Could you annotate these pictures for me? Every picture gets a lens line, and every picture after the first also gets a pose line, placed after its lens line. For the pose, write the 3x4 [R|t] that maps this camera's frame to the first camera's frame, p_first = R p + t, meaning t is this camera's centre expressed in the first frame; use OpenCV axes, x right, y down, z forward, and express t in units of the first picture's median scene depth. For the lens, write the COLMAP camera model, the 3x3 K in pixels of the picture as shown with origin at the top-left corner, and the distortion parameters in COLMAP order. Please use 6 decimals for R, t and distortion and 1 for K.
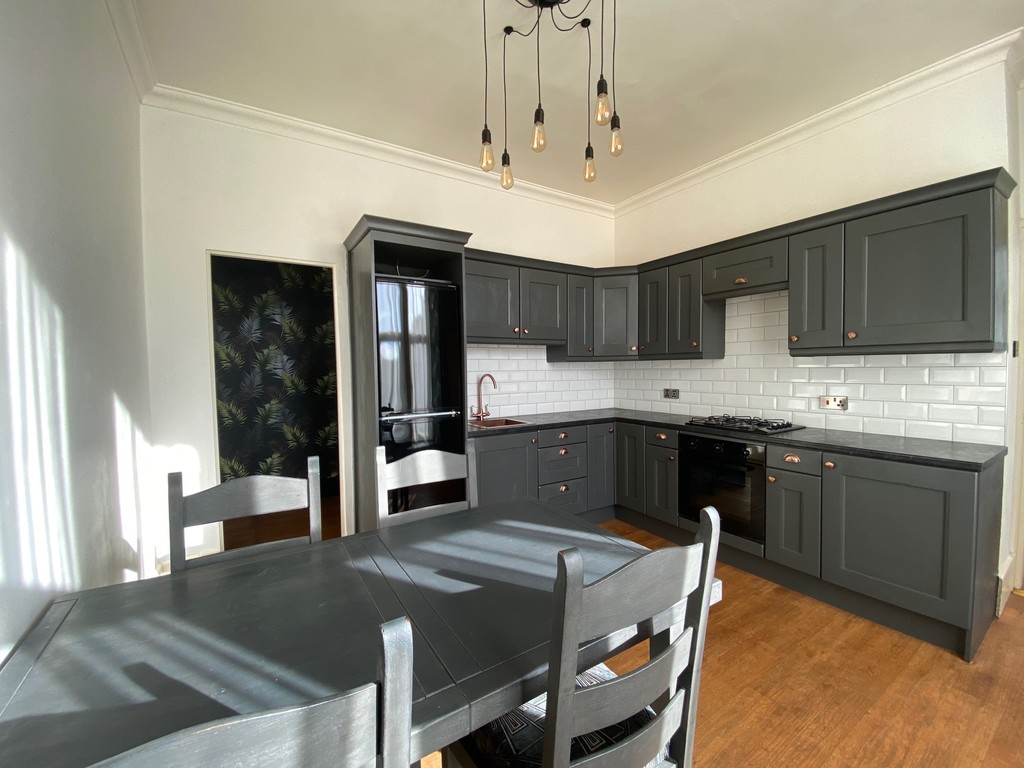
lens RADIAL K [[416.0, 0, 519.4], [0, 416.0, 384.2], [0, 0, 1]] dist [0.049601, -0.042123]
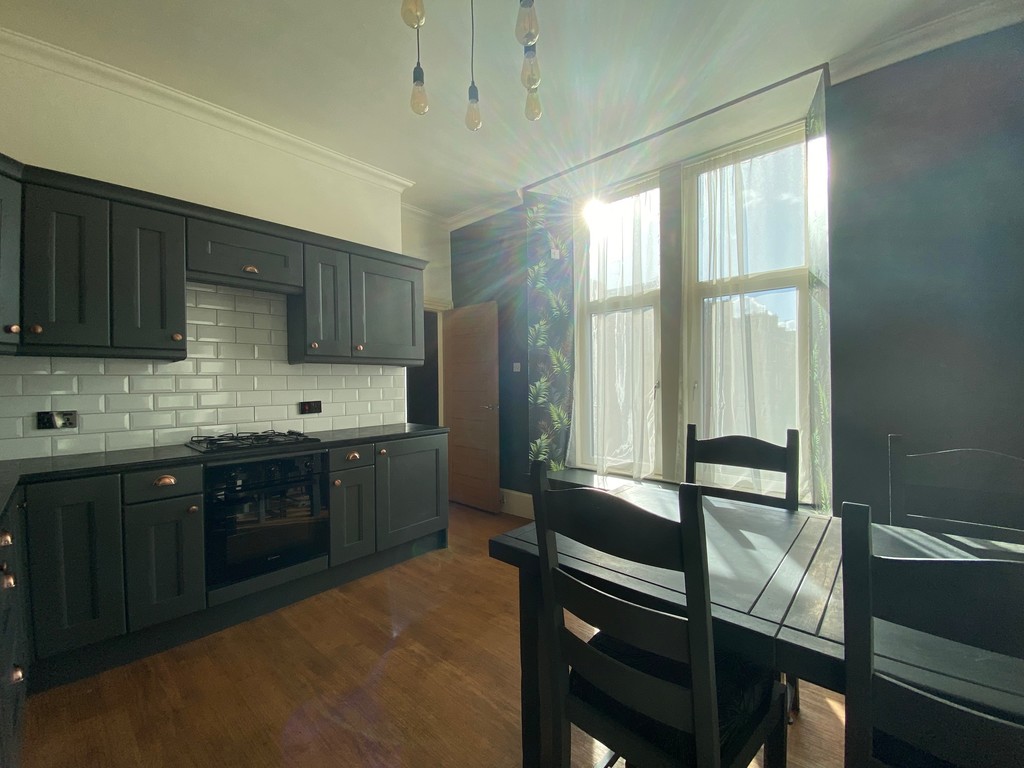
lens RADIAL K [[416.0, 0, 519.4], [0, 416.0, 384.2], [0, 0, 1]] dist [0.049601, -0.042123]
pose [[-0.261314, -0.013050, 0.965166, -0.366503], [0.034058, 0.999161, 0.022730, -0.018243], [-0.964653, 0.038811, -0.260650, 0.624272]]
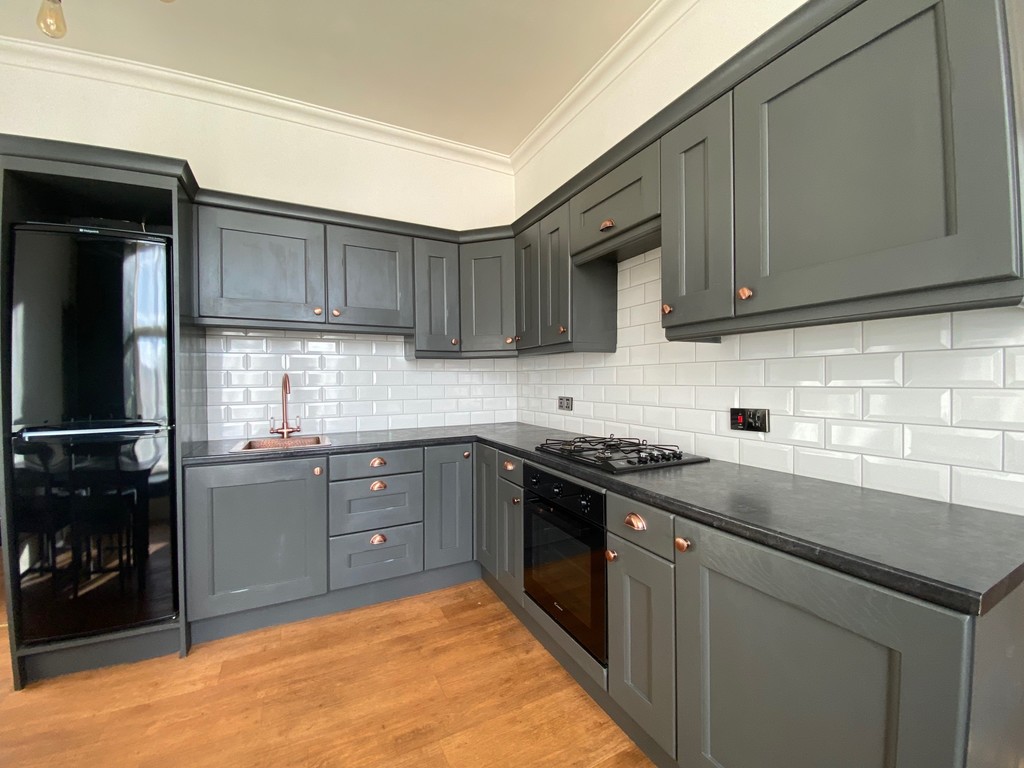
lens RADIAL K [[416.0, 0, 519.4], [0, 416.0, 384.2], [0, 0, 1]] dist [0.049601, -0.042123]
pose [[0.996377, 0.004402, -0.084935, 0.391000], [-0.006564, 0.999661, -0.025194, 0.009464], [0.084796, 0.025660, 0.996068, 0.317978]]
